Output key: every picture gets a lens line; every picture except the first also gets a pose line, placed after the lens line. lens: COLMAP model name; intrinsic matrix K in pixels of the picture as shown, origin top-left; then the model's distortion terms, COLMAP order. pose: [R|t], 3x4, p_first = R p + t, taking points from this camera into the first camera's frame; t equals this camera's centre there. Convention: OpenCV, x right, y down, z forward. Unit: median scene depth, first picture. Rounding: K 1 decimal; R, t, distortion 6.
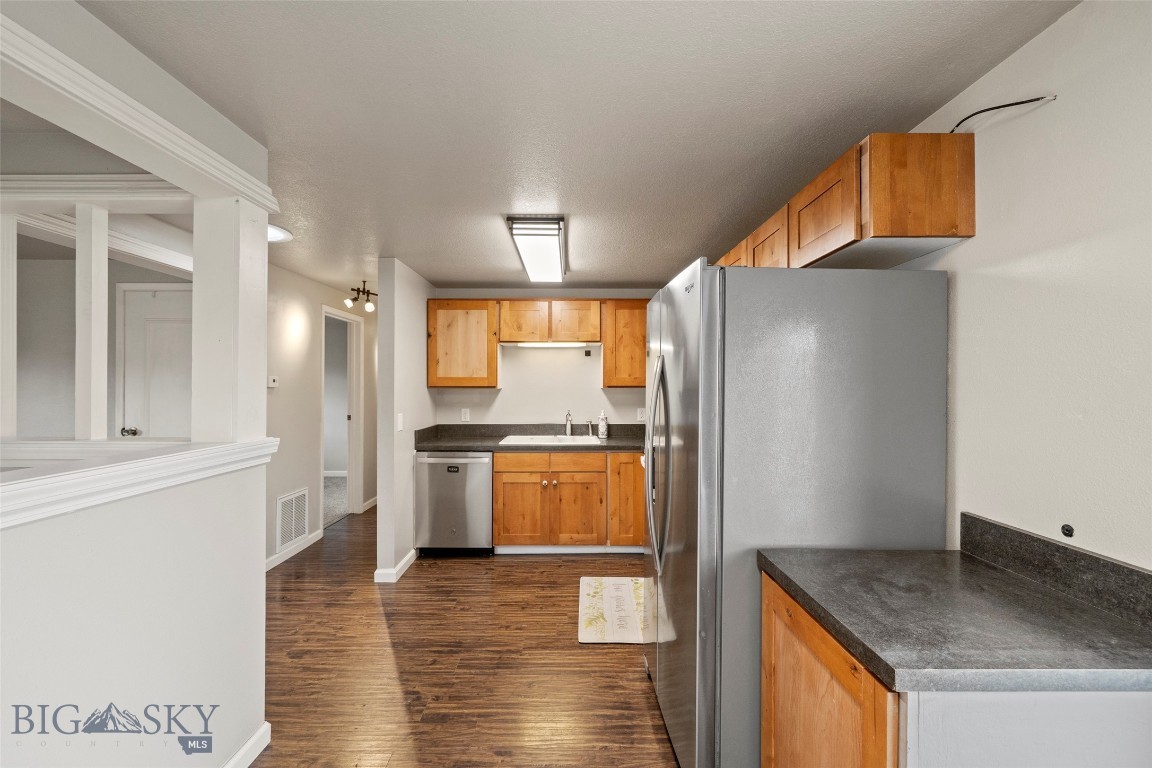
lens RADIAL K [[495.9, 0, 579.6], [0, 495.9, 383.0], [0, 0, 1]] dist [-0.001133, -0.000120]
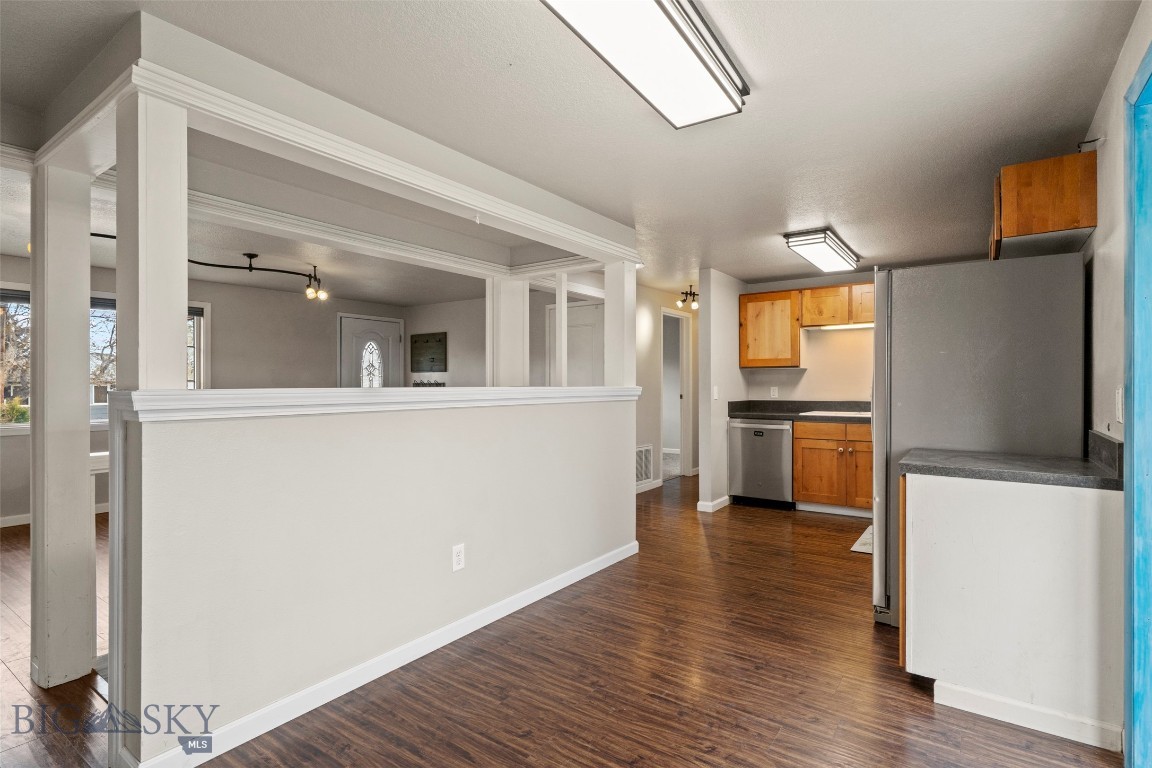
lens RADIAL K [[588.5, 0, 568.4], [0, 588.5, 387.9], [0, 0, 1]] dist [0.002972, 0.000184]
pose [[0.807239, 0.000295, -0.590225, 0.215717], [0.004949, 0.999961, 0.007268, 0.047800], [0.590204, -0.008789, 0.807206, -0.431936]]
